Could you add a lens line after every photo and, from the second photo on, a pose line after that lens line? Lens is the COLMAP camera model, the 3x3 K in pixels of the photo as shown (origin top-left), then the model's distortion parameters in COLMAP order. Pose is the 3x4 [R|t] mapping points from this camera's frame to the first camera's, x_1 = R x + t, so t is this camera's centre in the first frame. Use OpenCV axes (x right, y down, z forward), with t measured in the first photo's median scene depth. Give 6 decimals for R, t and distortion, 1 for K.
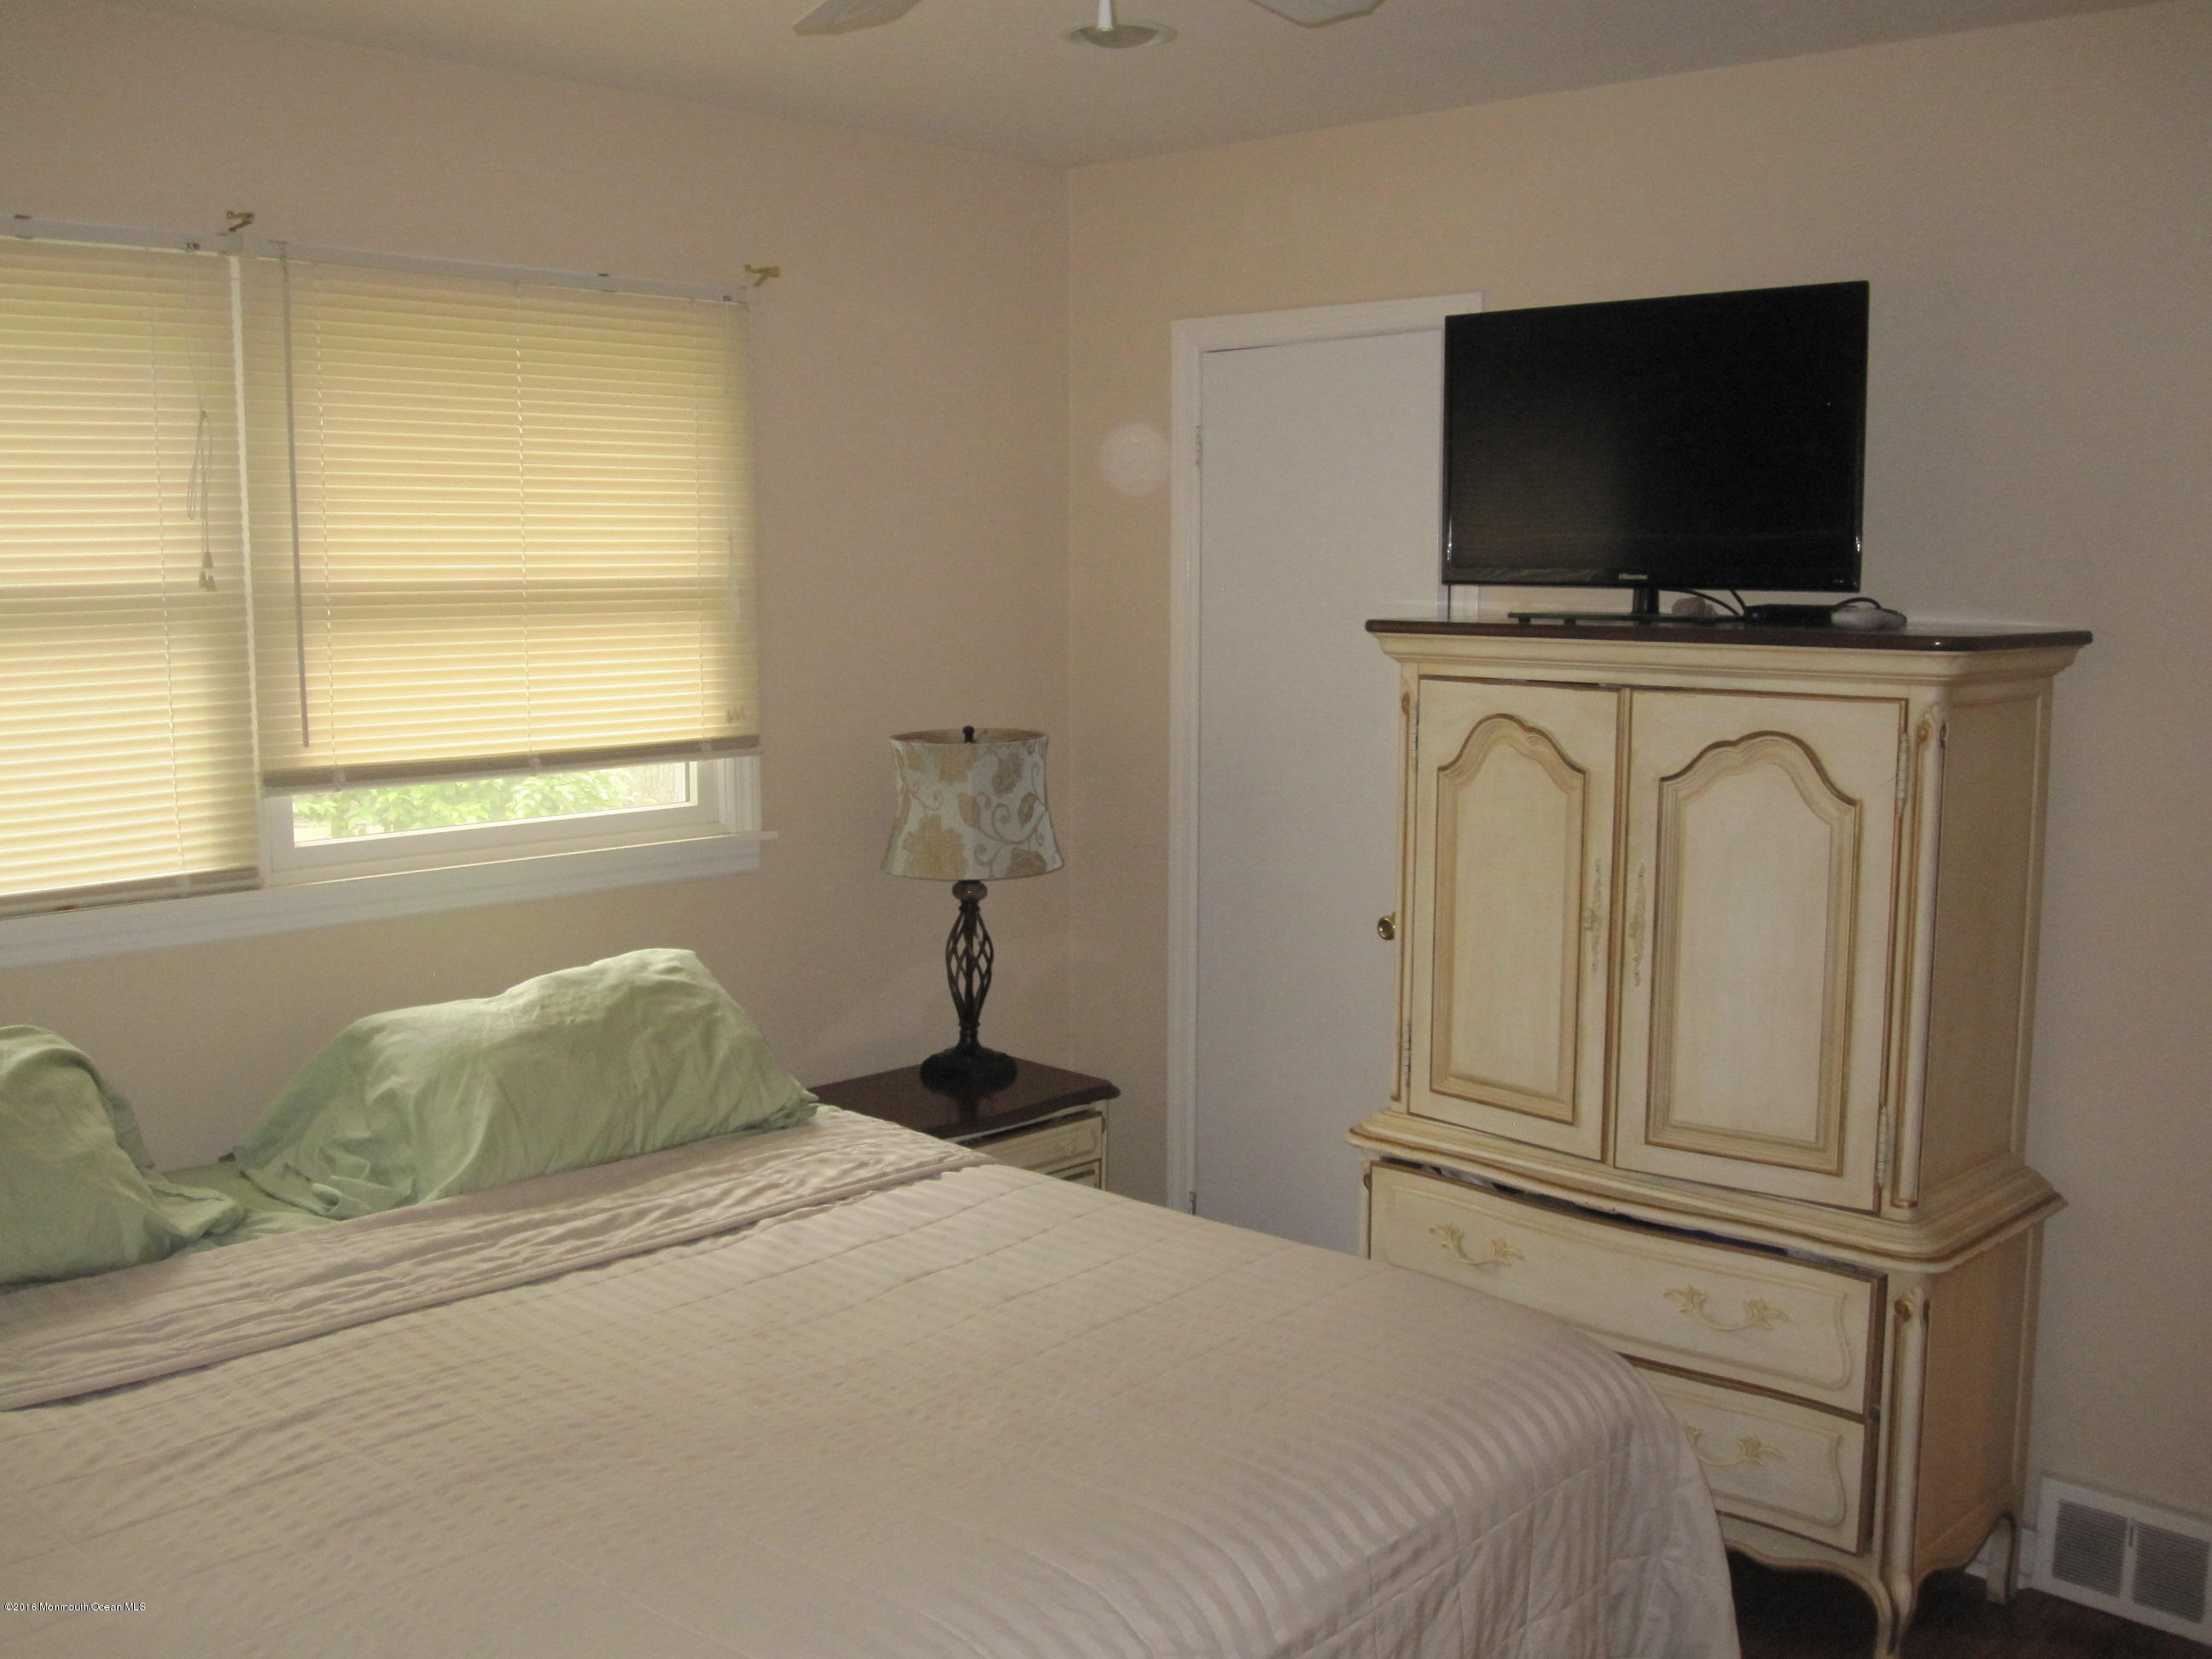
lens RADIAL K [[2125.7, 0, 1106.0], [0, 2125.7, 829.5], [0, 0, 1]] dist [-0.066978, 0.008714]
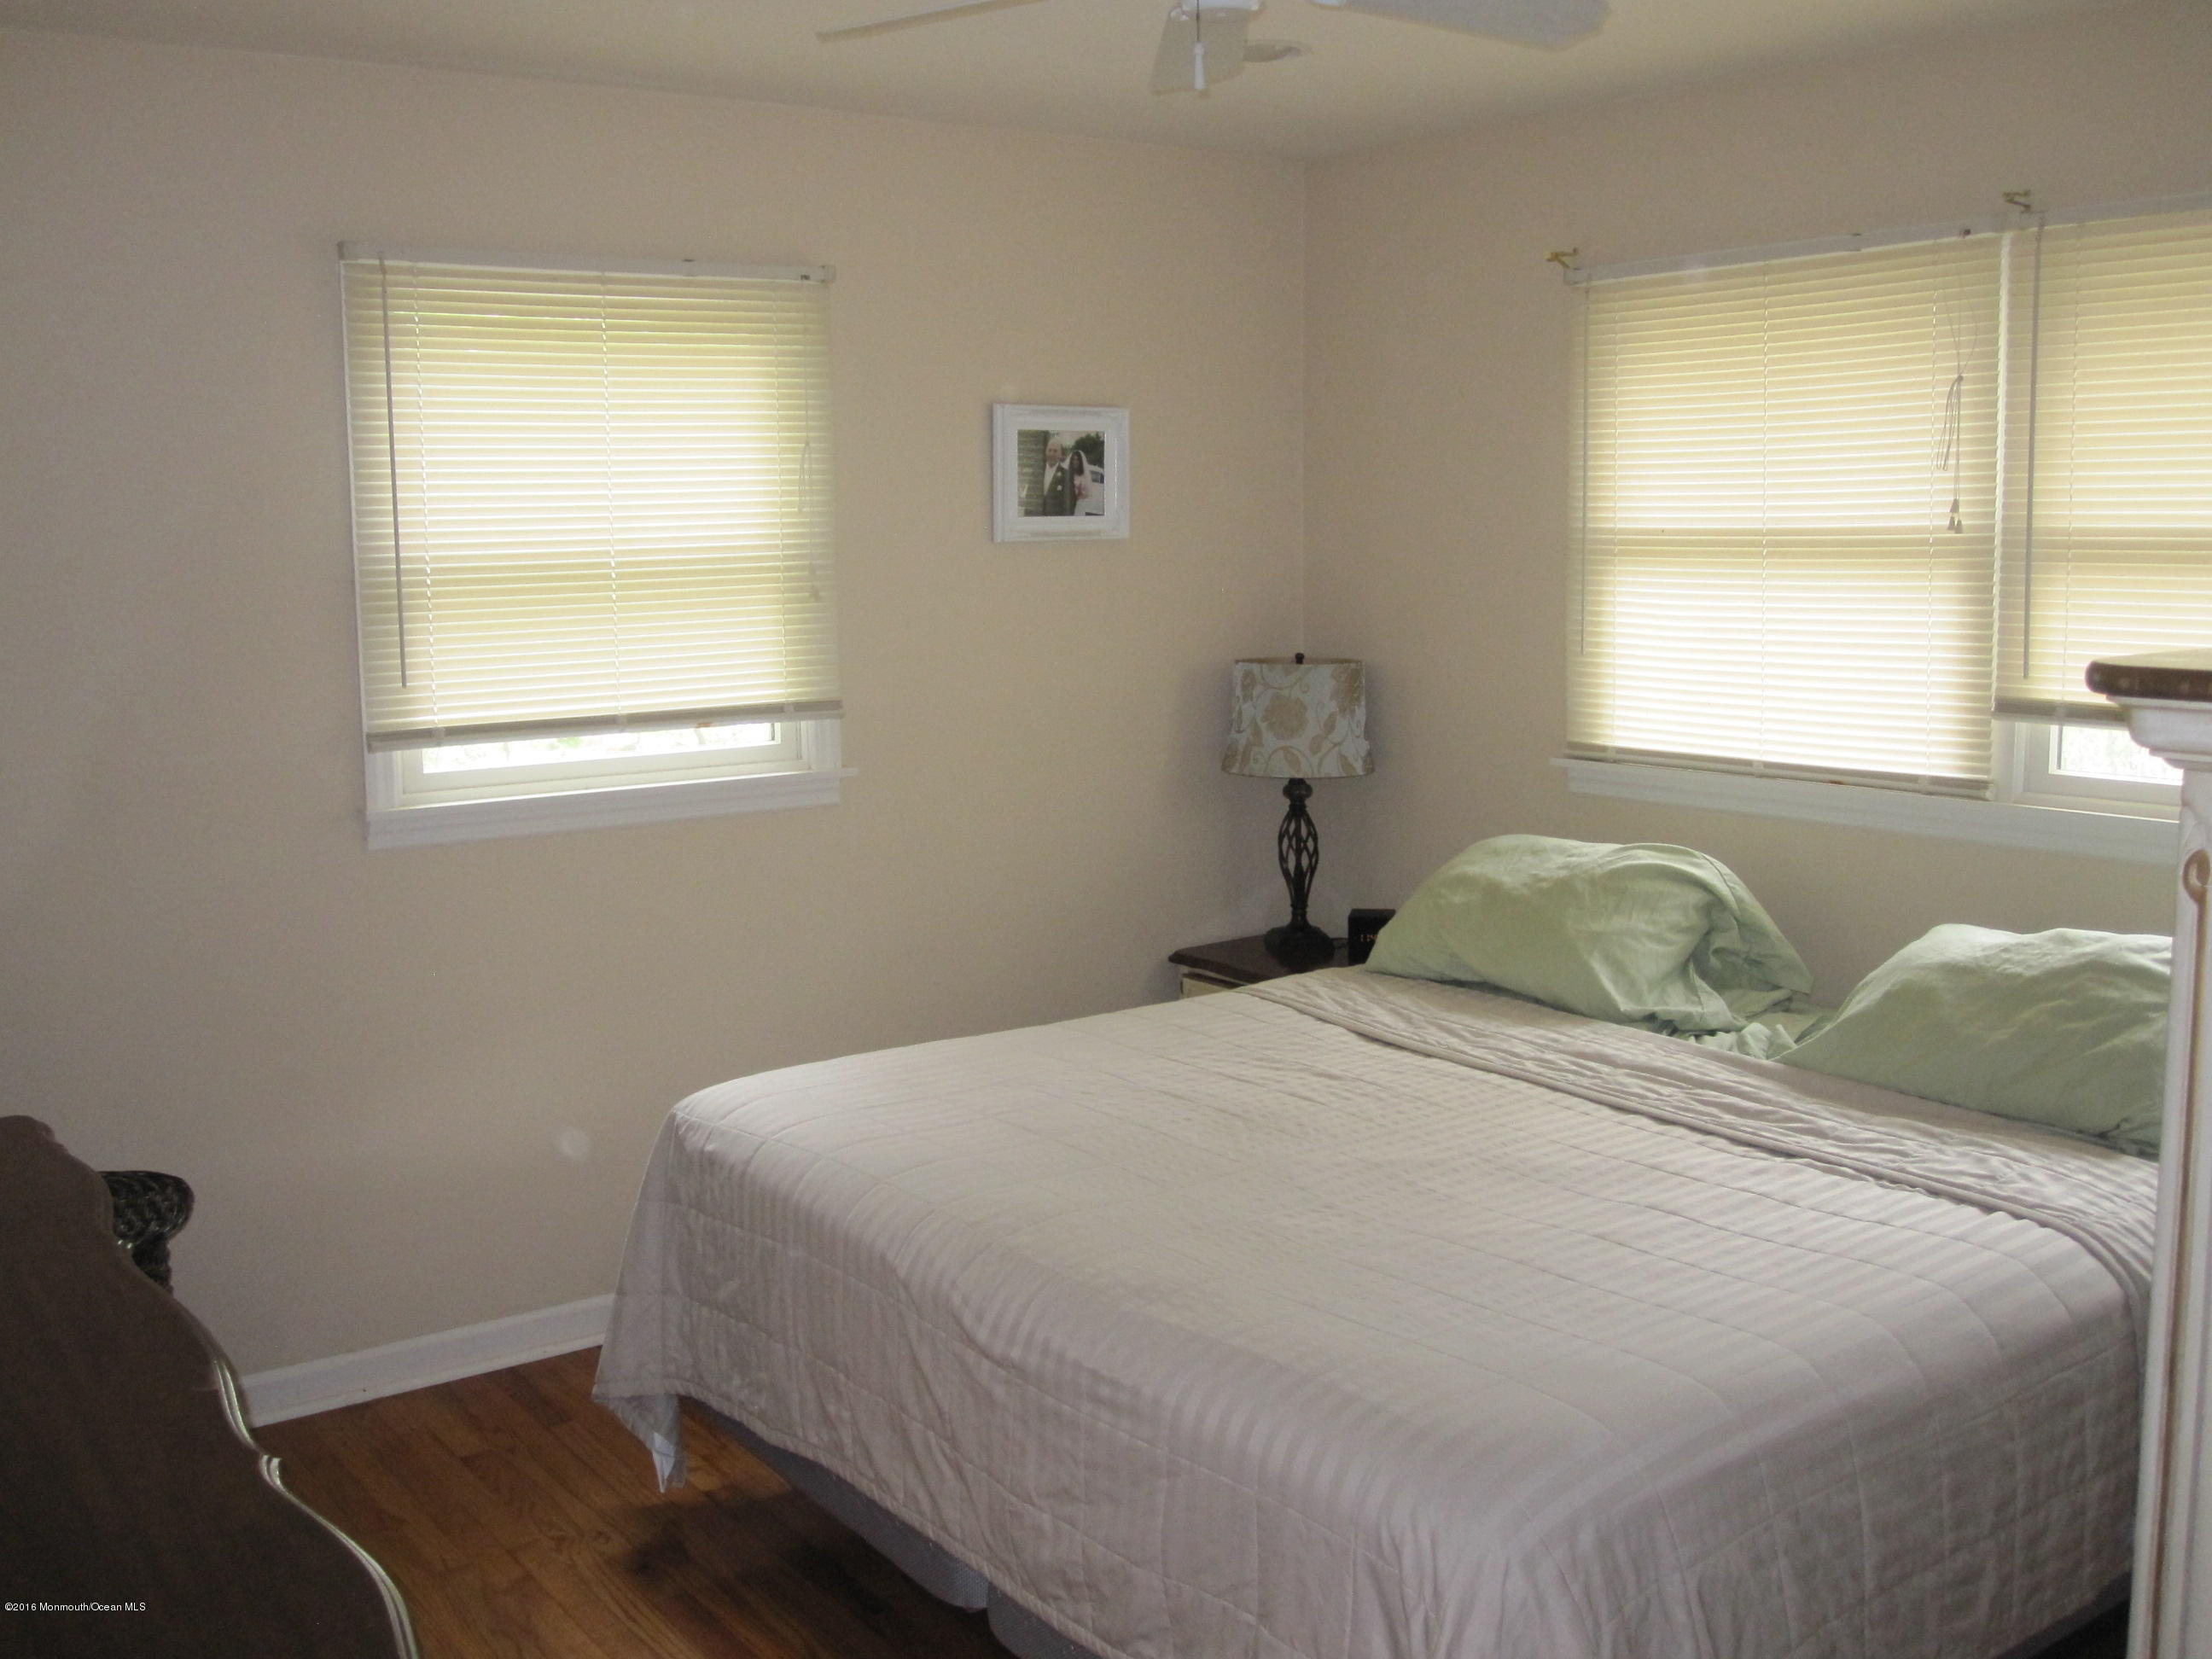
lens RADIAL K [[2125.7, 0, 1106.0], [0, 2125.7, 829.5], [0, 0, 1]] dist [-0.066978, 0.008714]
pose [[-0.170529, 0.146879, -0.974344, 0.834376], [-0.105340, 0.980443, 0.166235, -0.101326], [0.979706, 0.130986, -0.151722, 0.774836]]
